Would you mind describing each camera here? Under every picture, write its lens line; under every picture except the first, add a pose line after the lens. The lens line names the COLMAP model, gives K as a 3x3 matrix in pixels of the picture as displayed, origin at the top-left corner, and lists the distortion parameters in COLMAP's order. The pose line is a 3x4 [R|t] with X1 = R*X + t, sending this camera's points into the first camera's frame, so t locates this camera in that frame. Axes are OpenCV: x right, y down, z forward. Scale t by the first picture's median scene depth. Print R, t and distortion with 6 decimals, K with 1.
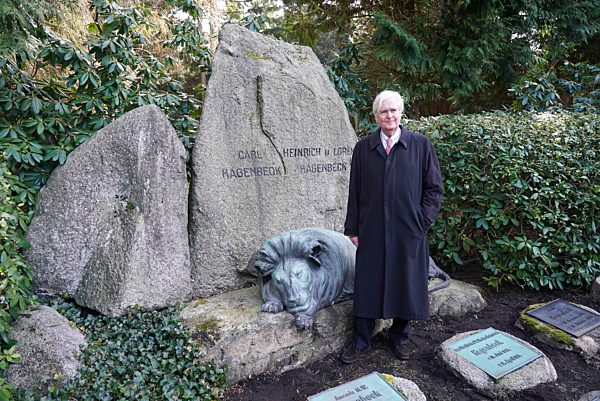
lens RADIAL K [[405.3, 0, 297.2], [0, 405.3, 204.1], [0, 0, 1]] dist [-0.038196, 0.012971]
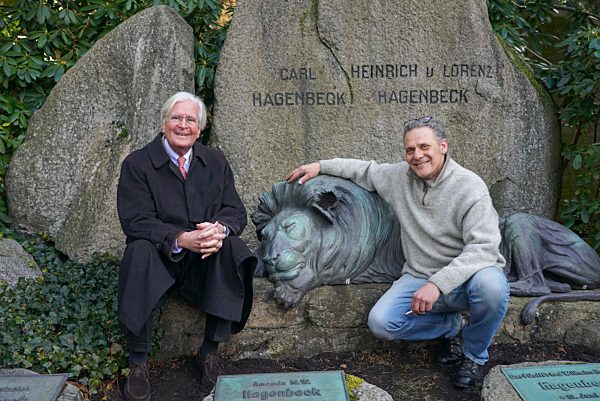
lens RADIAL K [[650.4, 0, 298.7], [0, 650.4, 208.2], [0, 0, 1]] dist [0.029241, 0.000000]
pose [[0.889990, 0.056474, -0.452469, 0.430833], [-0.065201, 0.997865, -0.003702, 0.119238], [0.451294, 0.032796, 0.891772, 0.016747]]
